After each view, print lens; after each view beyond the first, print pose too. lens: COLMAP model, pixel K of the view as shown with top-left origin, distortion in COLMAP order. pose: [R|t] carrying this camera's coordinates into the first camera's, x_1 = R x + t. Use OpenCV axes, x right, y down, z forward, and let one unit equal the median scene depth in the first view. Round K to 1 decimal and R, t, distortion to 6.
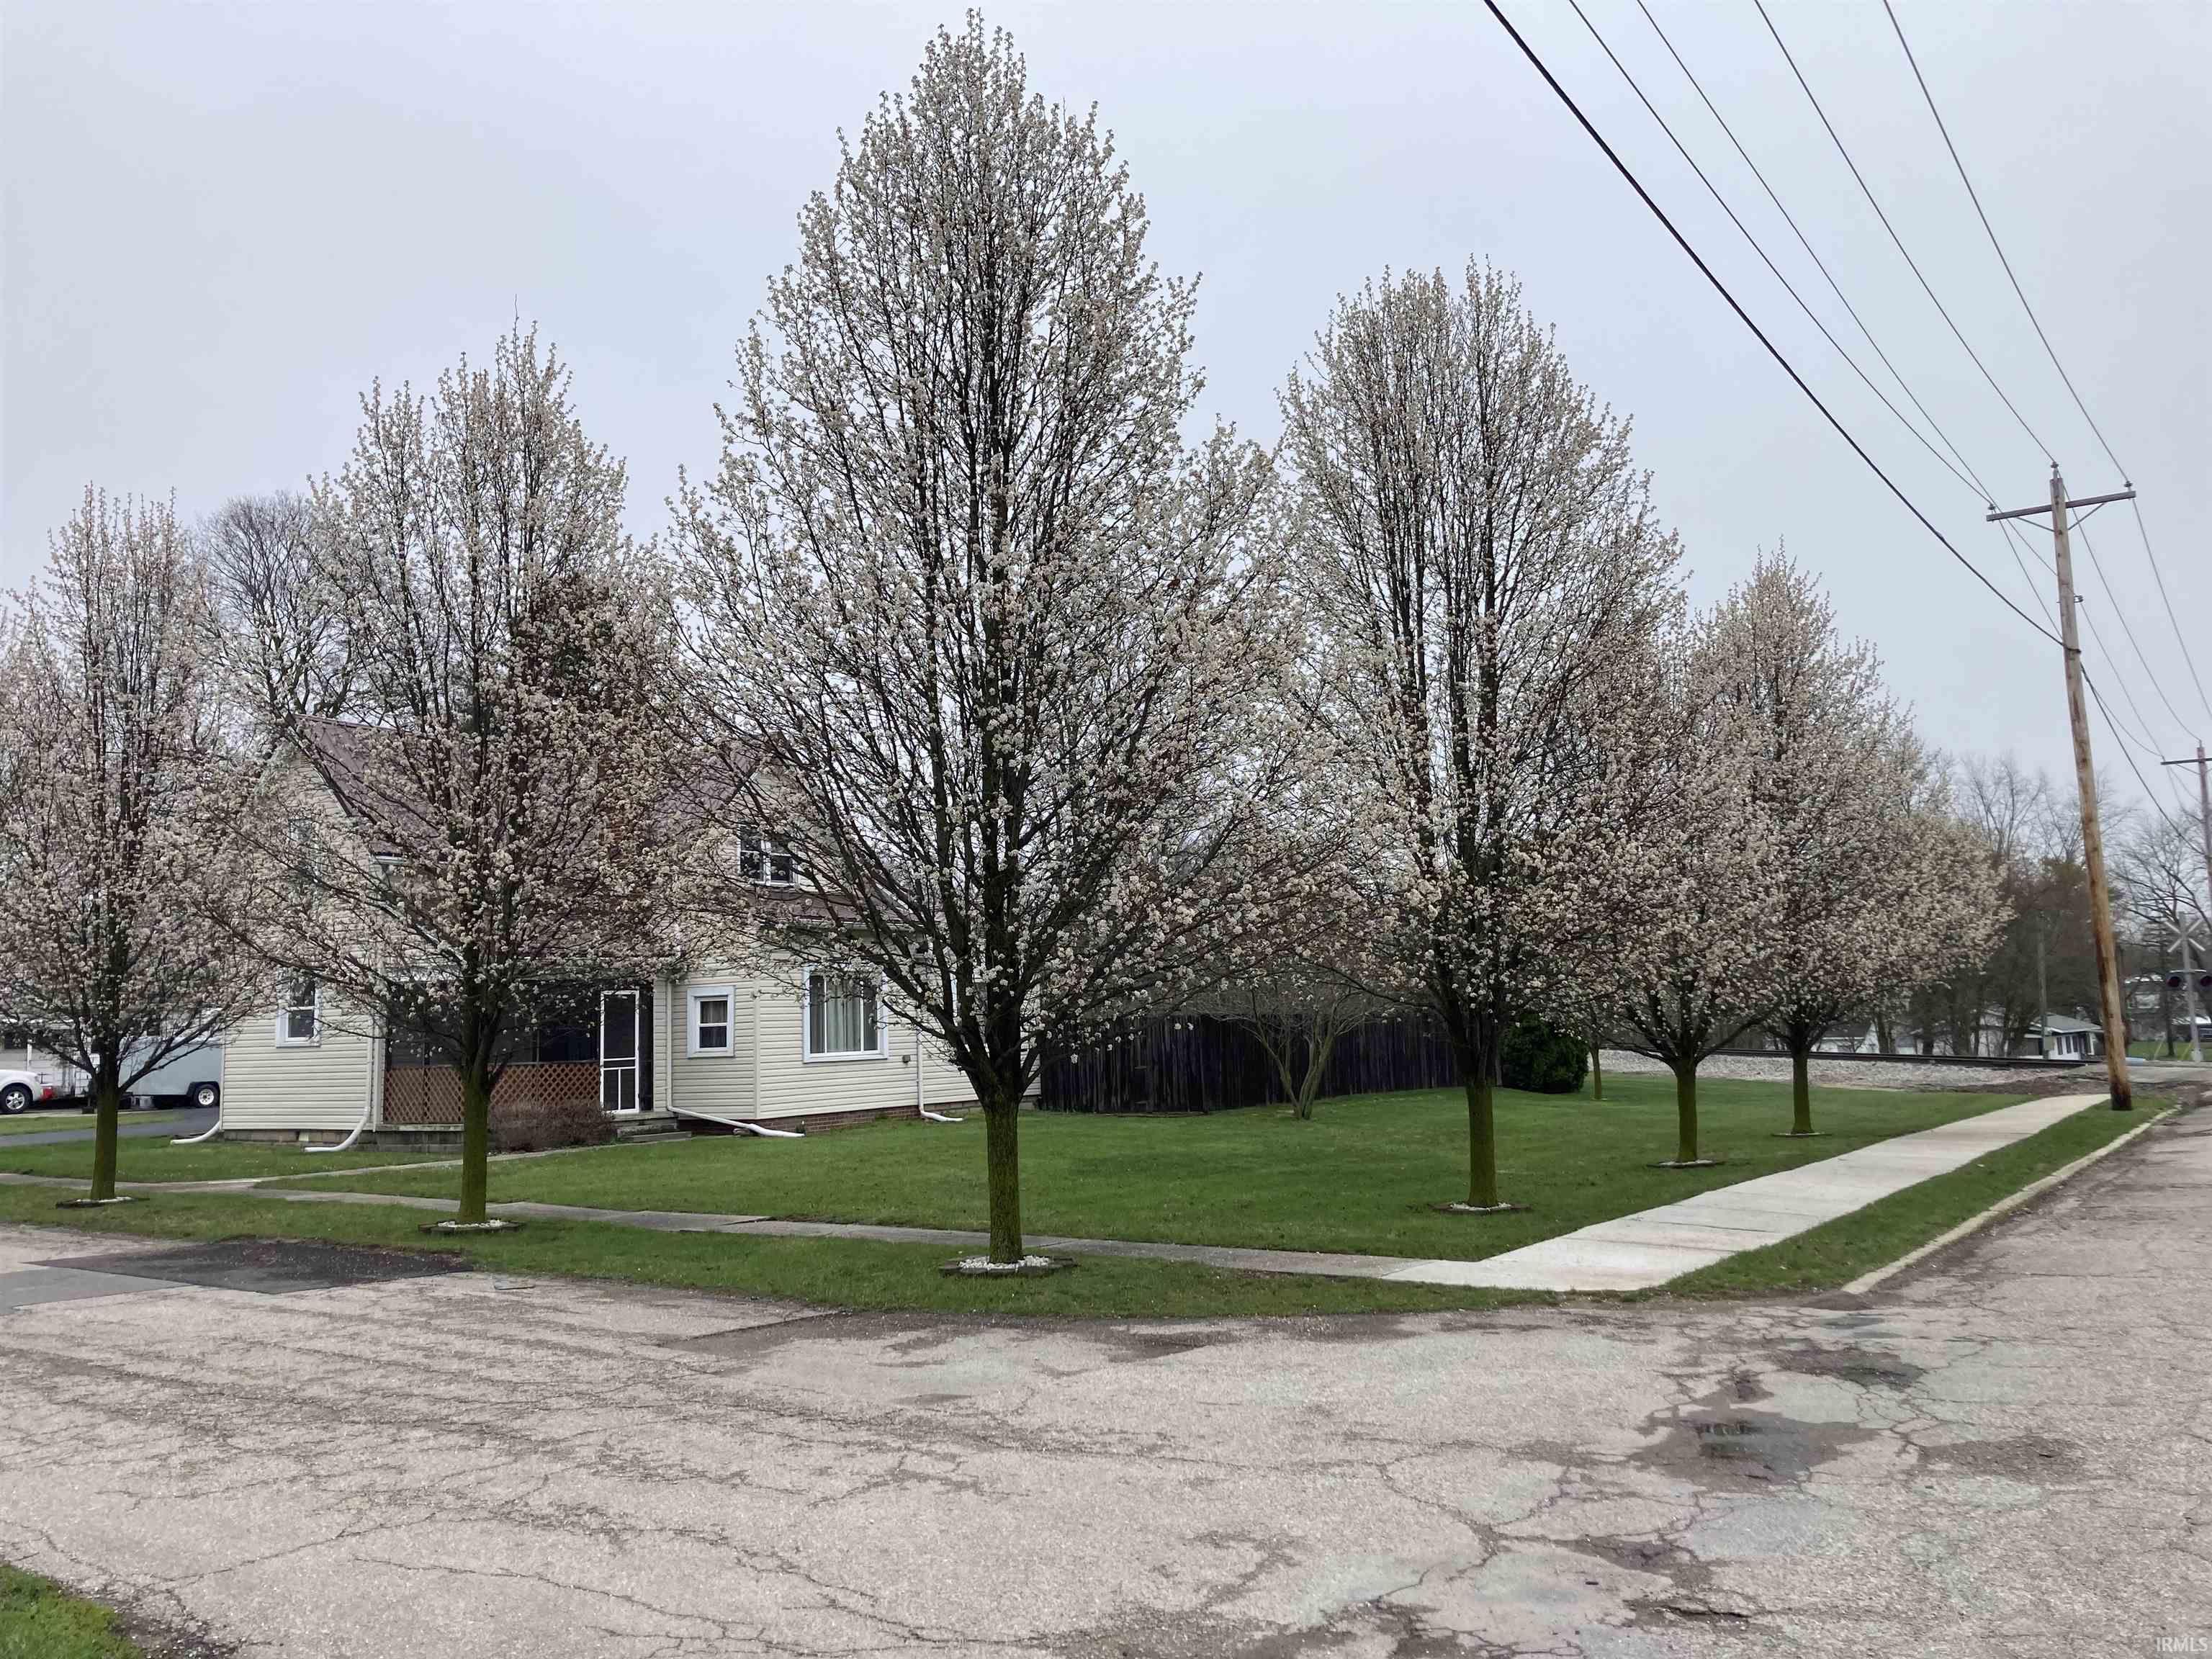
lens RADIAL K [[1788.0, 0, 1111.5], [0, 1788.0, 828.5], [0, 0, 1]] dist [0.055768, -0.078747]
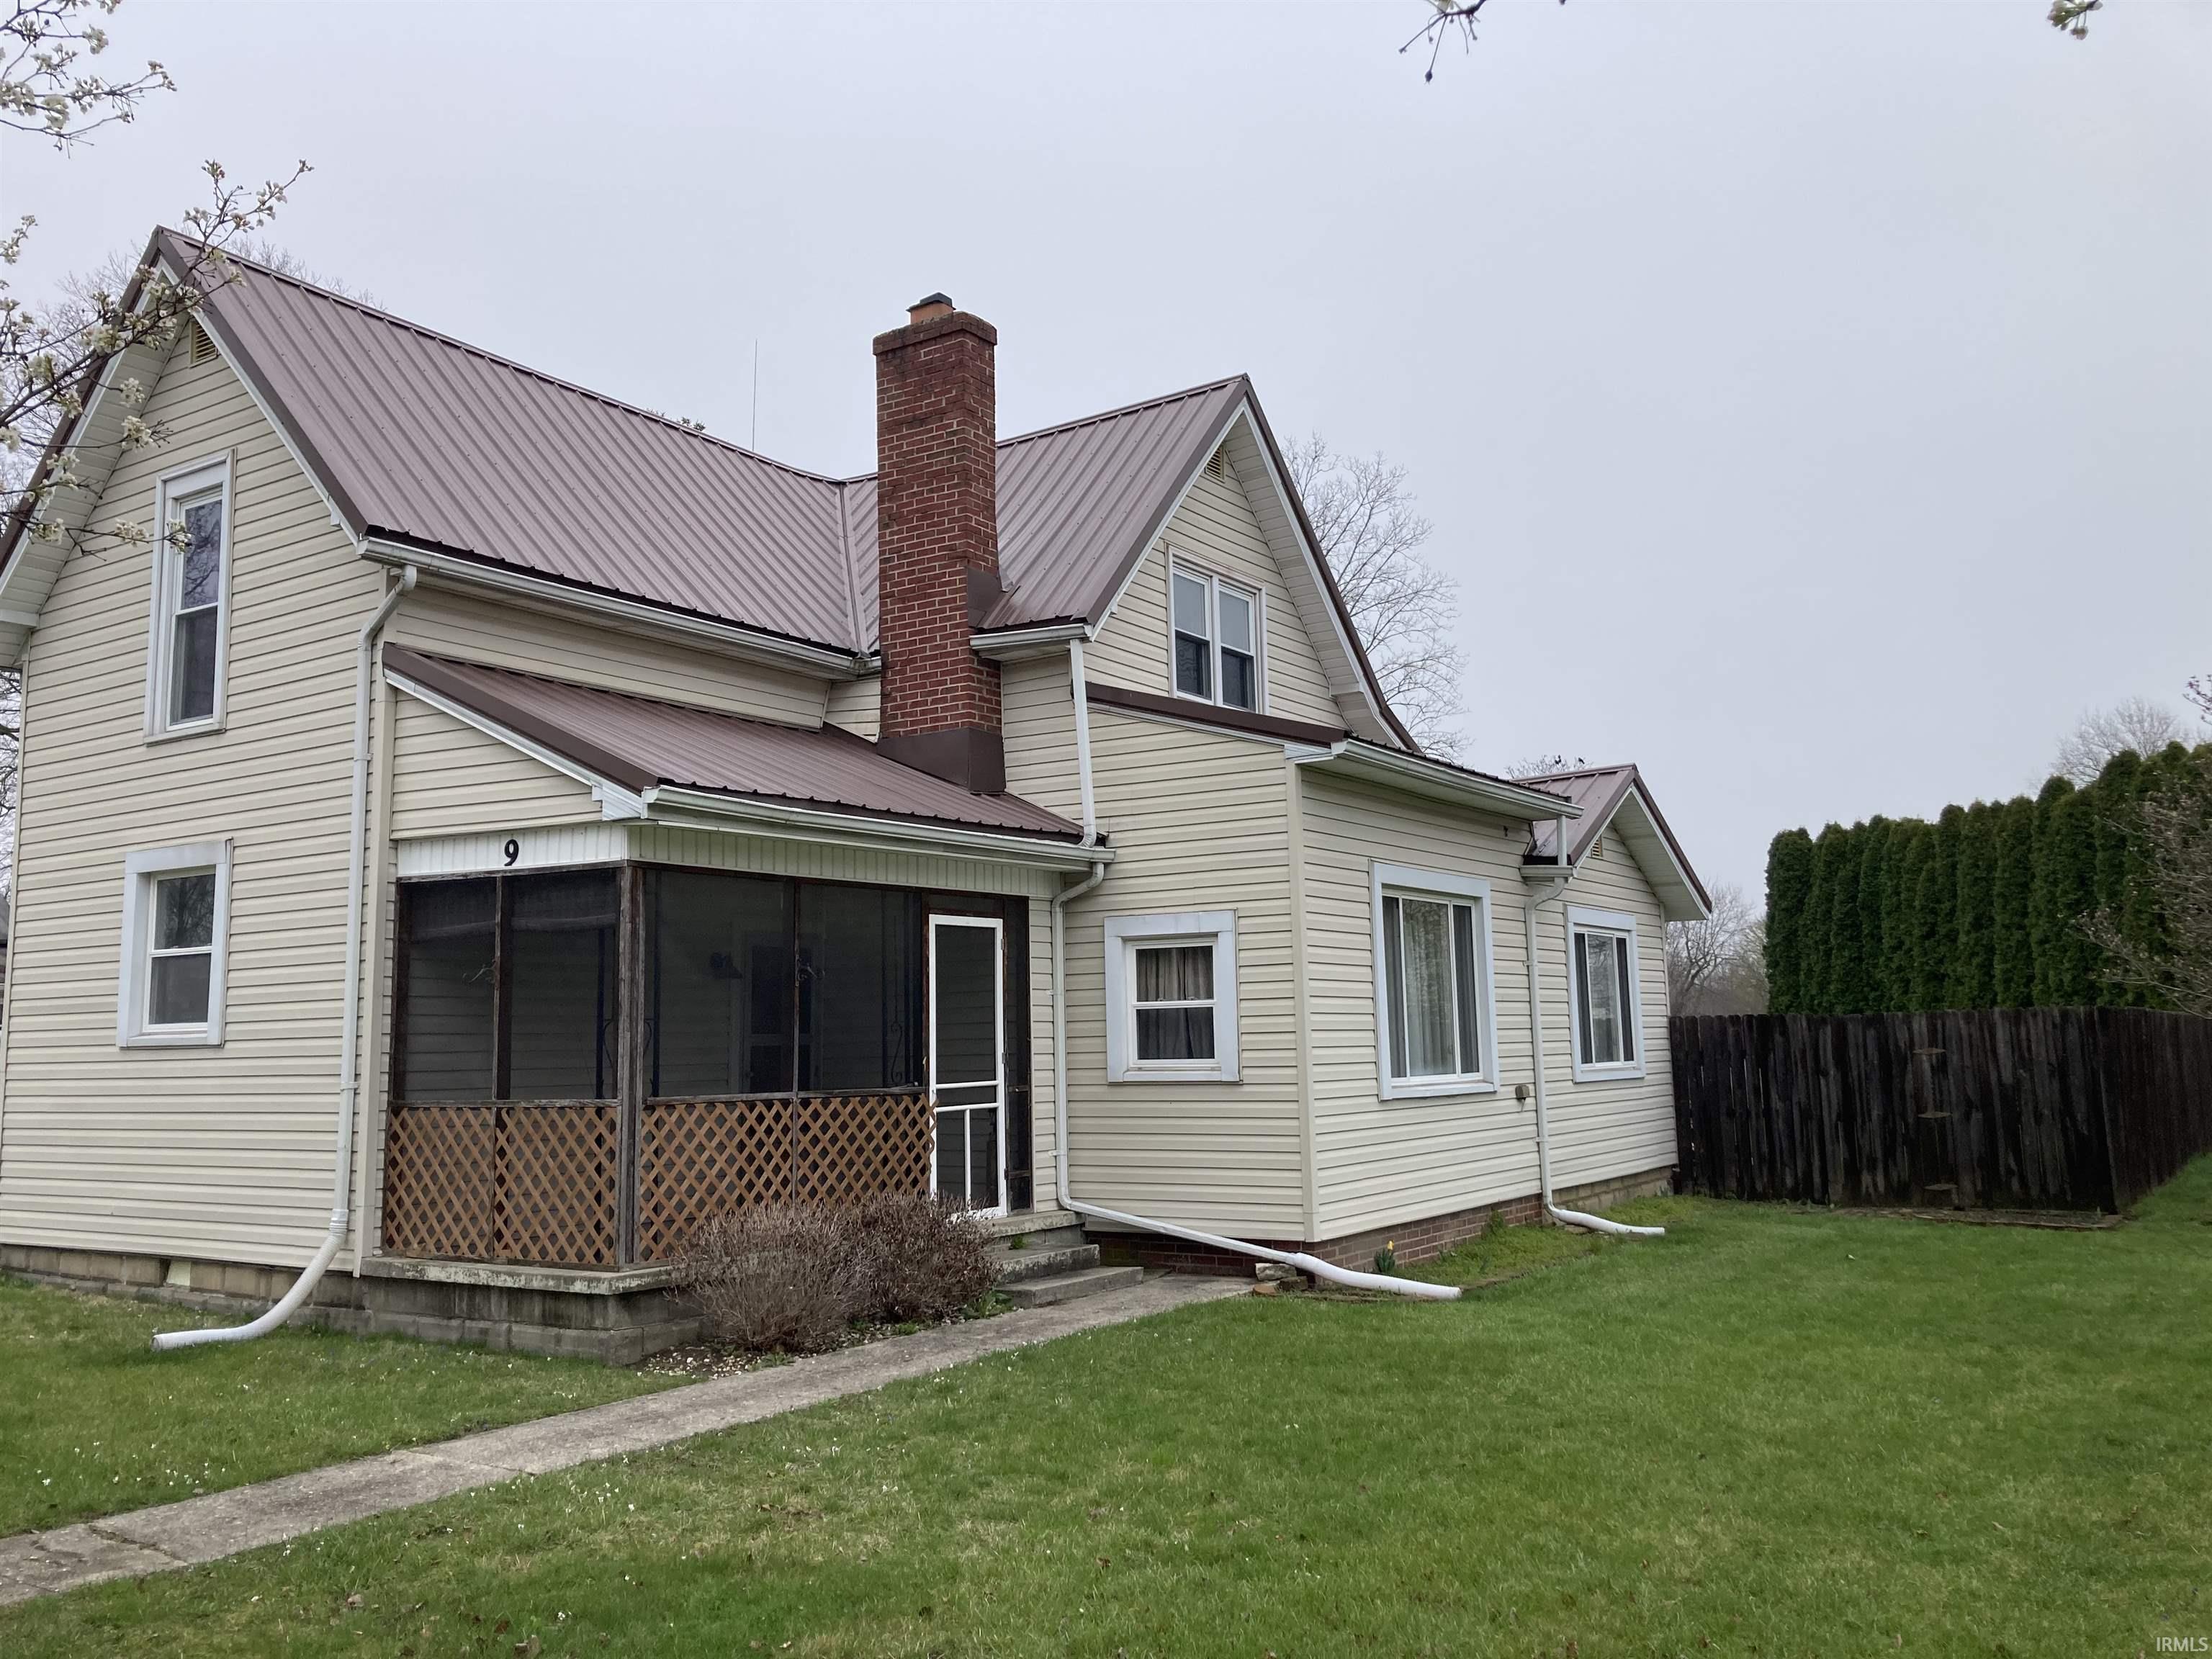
lens RADIAL K [[1788.0, 0, 1103.6], [0, 1788.0, 815.1], [0, 0, 1]] dist [0.055768, -0.078747]
pose [[0.999962, 0.008738, 0.000167, -0.241343], [-0.008732, 0.999746, -0.020766, 0.075066], [-0.000349, 0.020764, 0.999784, 0.590383]]
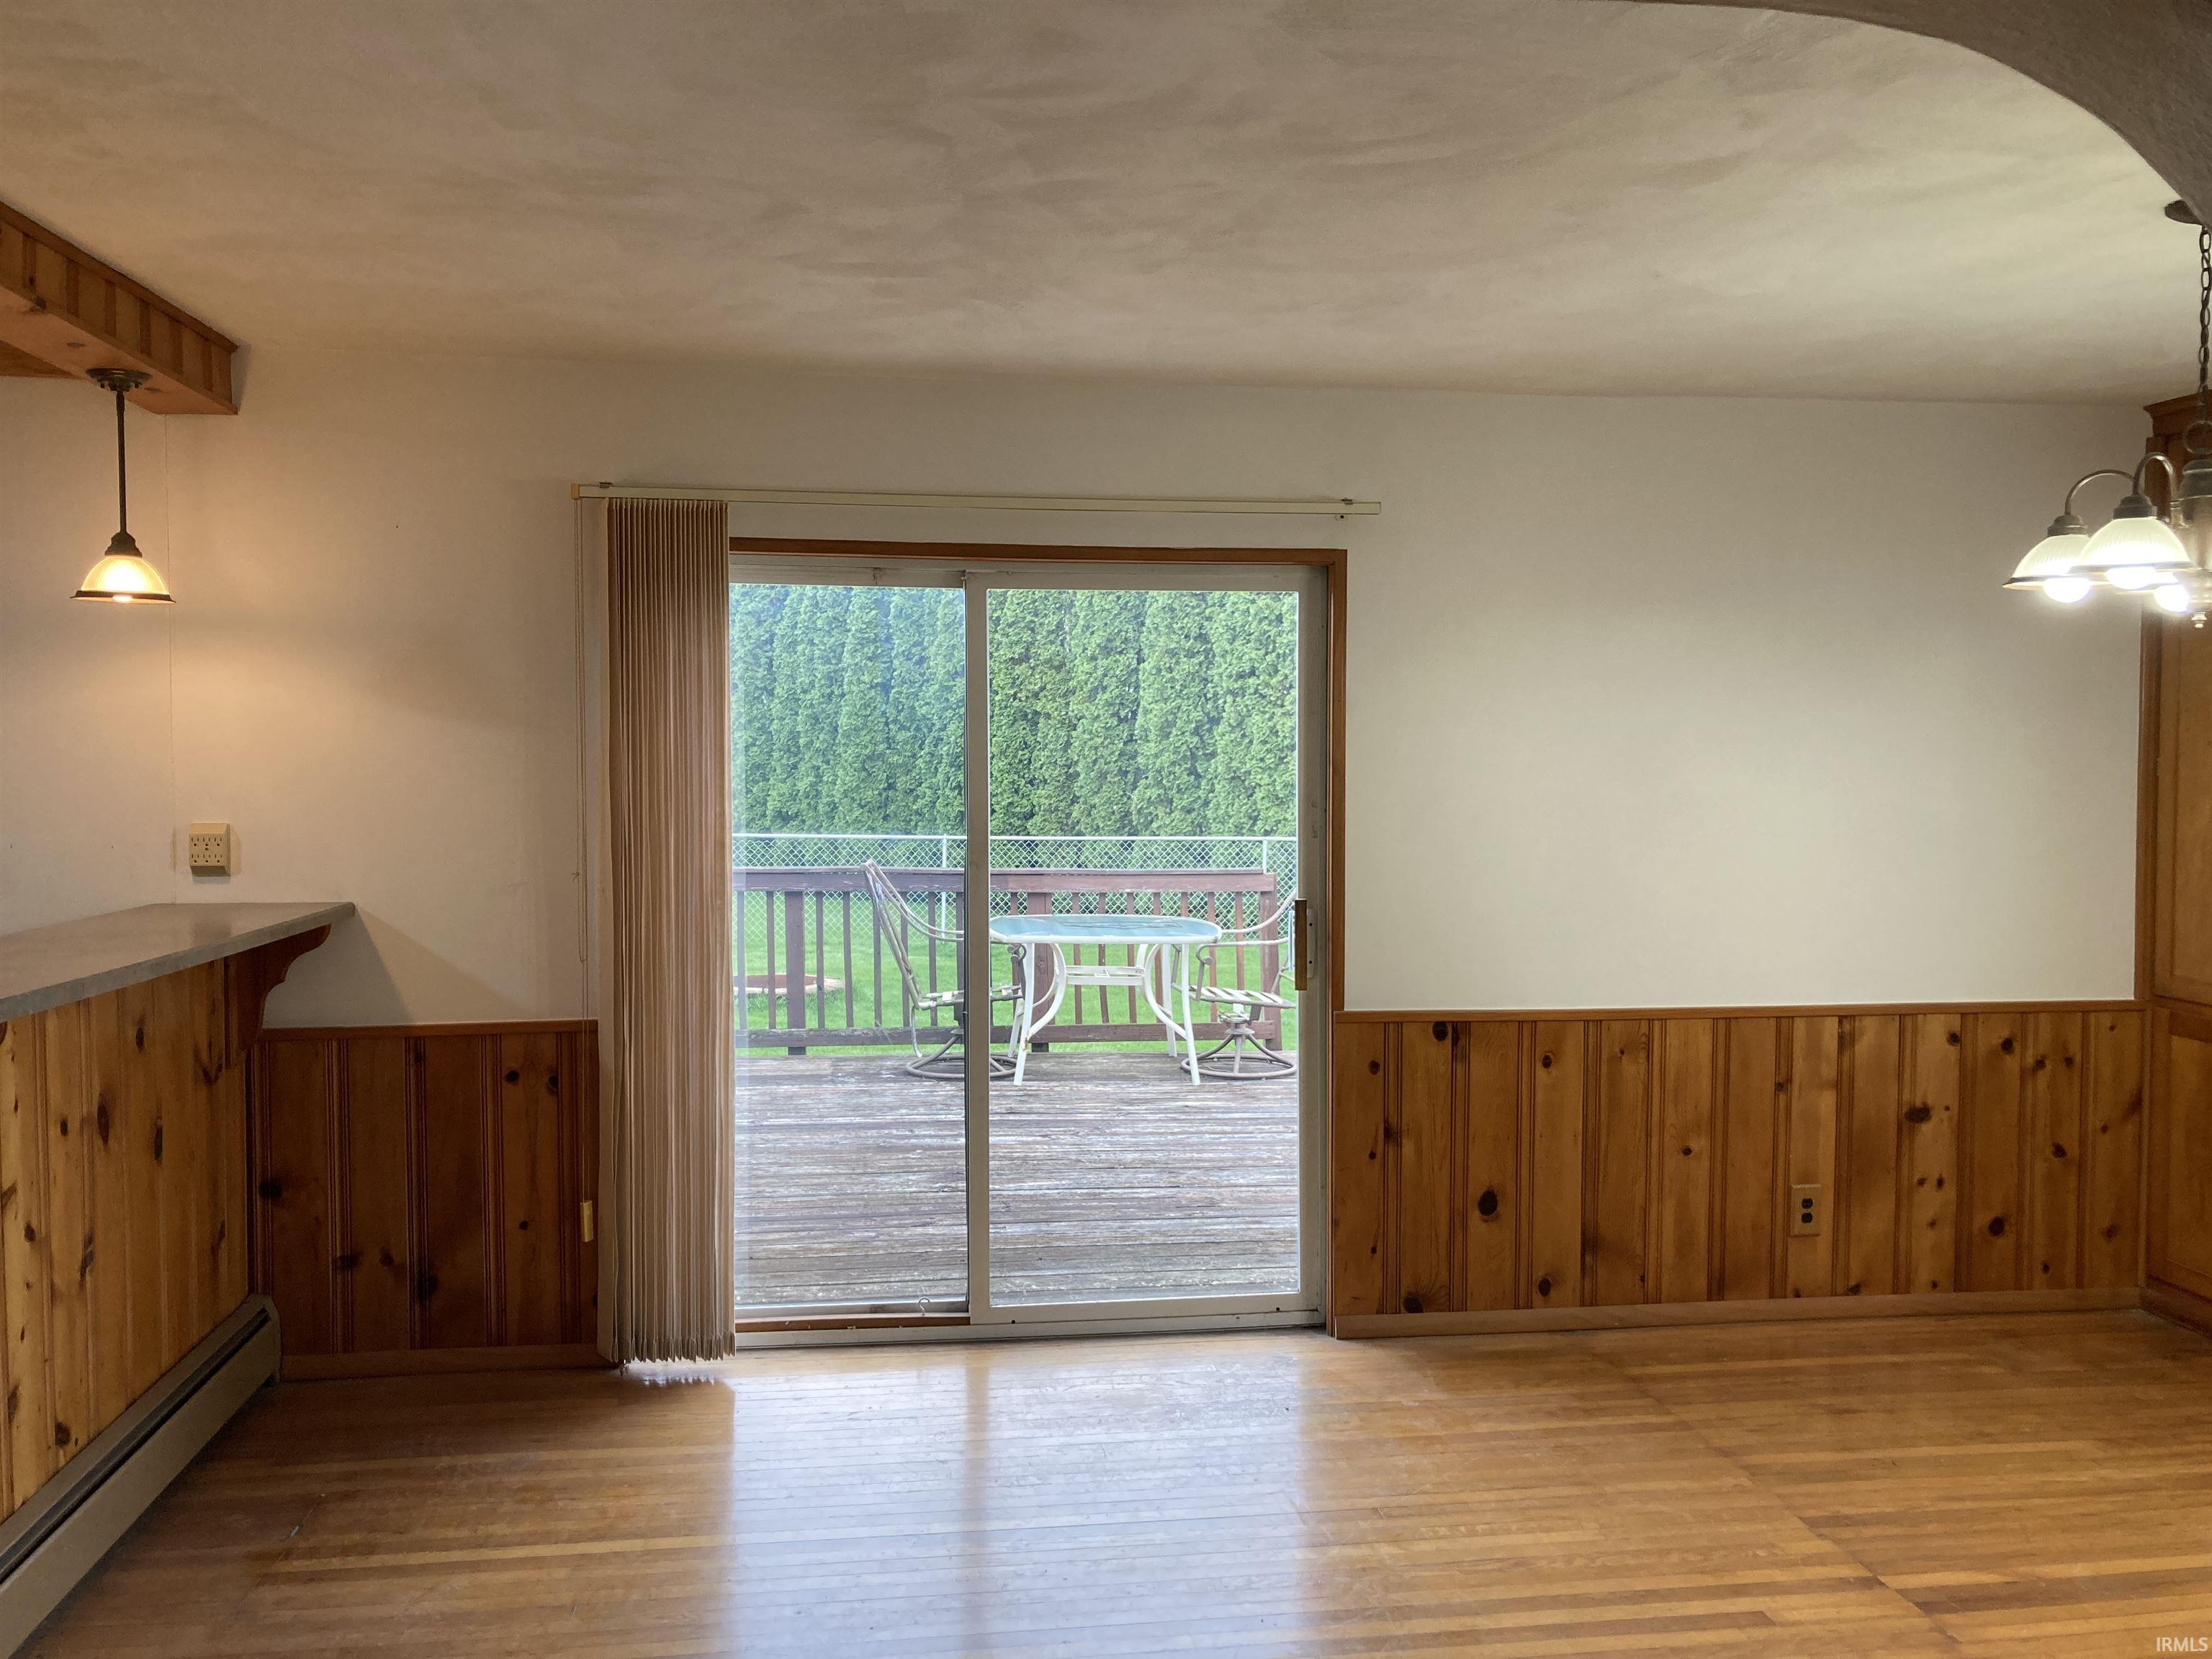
lens RADIAL K [[1788.0, 0, 1100.7], [0, 1788.0, 836.1], [0, 0, 1]] dist [0.055768, -0.078747]
pose [[0.742545, 0.001829, 0.669794, -0.244221], [-0.096534, 0.989848, 0.104316, 0.093822], [-0.662803, -0.142117, 0.735183, 0.828301]]
